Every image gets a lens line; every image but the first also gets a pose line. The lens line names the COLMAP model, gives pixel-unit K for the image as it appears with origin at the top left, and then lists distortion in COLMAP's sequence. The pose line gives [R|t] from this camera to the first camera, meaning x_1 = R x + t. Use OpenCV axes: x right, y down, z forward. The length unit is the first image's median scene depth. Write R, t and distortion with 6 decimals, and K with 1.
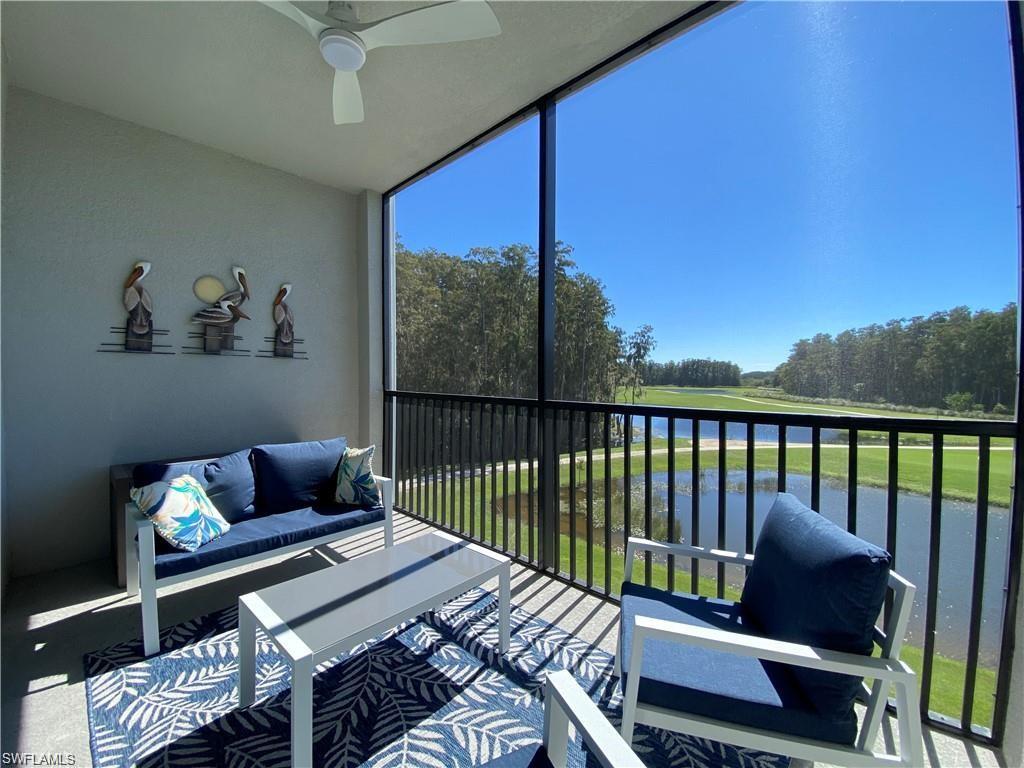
lens RADIAL K [[415.0, 0, 507.9], [0, 415.0, 382.0], [0, 0, 1]] dist [0.017134, -0.019140]
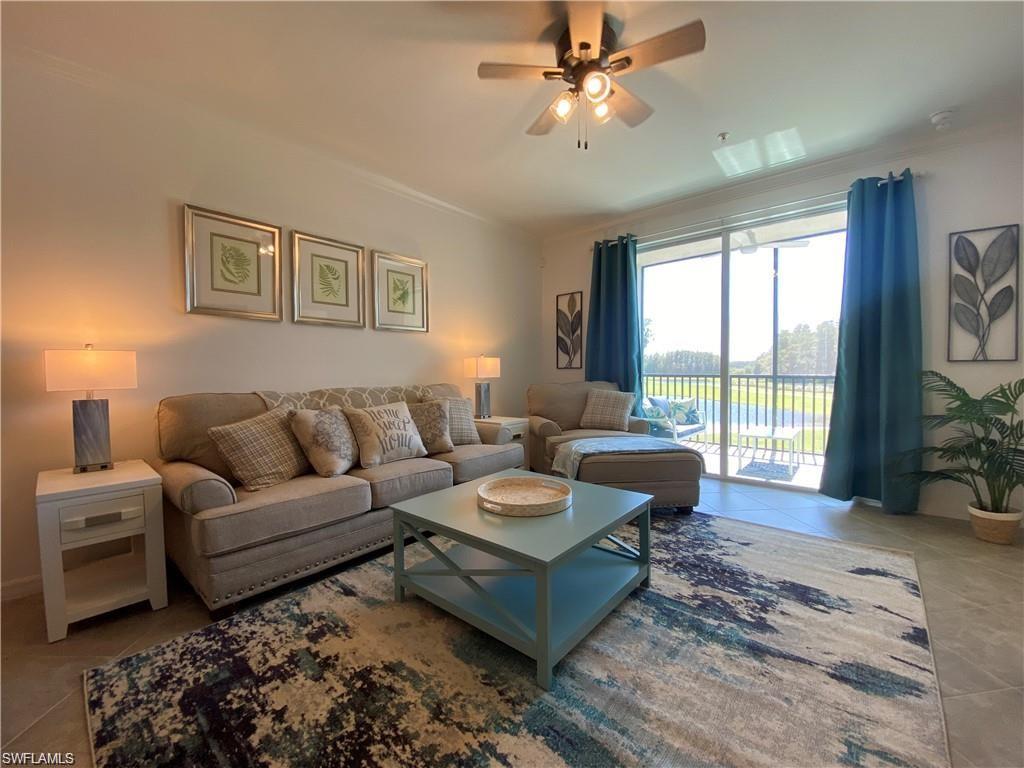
lens RADIAL K [[411.4, 0, 504.8], [0, 411.4, 384.2], [0, 0, 1]] dist [0.022938, -0.021244]
pose [[0.999738, -0.008357, 0.021299, -1.355669], [0.007874, 0.999712, 0.022656, 0.030628], [-0.021482, -0.022483, 0.999516, -1.137615]]
